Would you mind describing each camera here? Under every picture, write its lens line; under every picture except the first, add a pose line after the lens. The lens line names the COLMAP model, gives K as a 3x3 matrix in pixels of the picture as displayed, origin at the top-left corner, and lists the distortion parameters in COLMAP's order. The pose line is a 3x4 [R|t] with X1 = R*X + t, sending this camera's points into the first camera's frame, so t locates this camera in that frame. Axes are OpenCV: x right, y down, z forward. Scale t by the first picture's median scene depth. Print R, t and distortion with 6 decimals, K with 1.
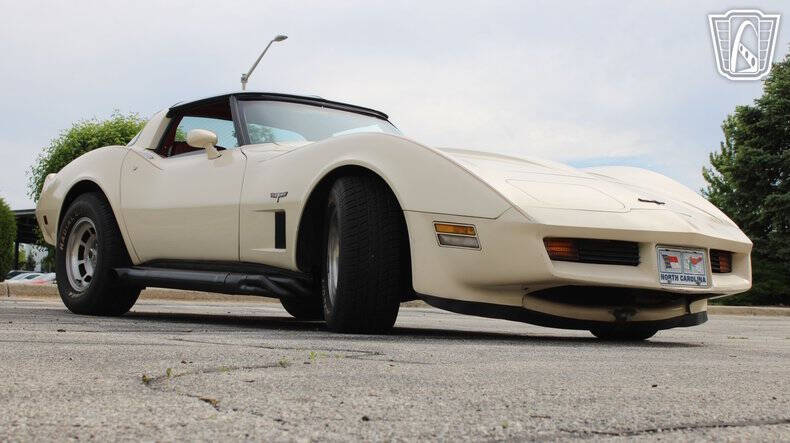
lens RADIAL K [[1270.6, 0, 395.0], [0, 1270.6, 221.5], [0, 0, 1]] dist [0.009536, 0.040461]
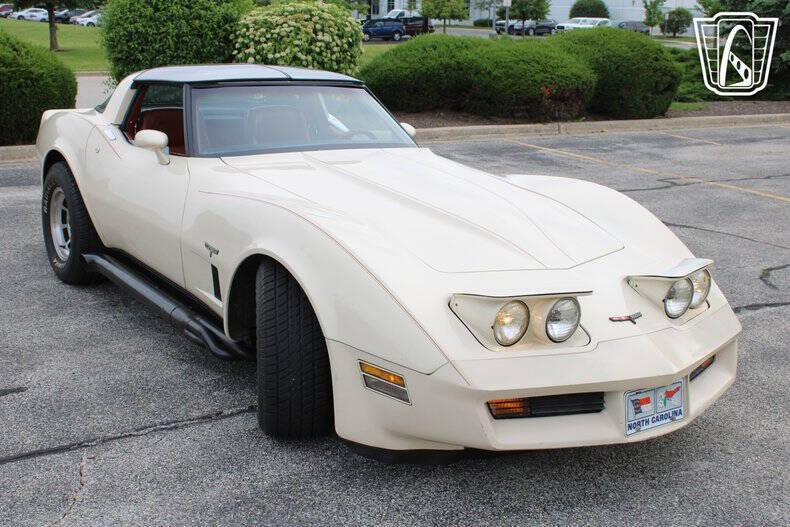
lens RADIAL K [[969.5, 0, 395.0], [0, 969.5, 263.5], [0, 0, 1]] dist [-0.040249, 0.006273]
pose [[0.998434, 0.013325, -0.054324, 0.074730], [0.003063, 0.956731, 0.290957, -0.208379], [0.055850, -0.290667, 0.955193, 0.348071]]
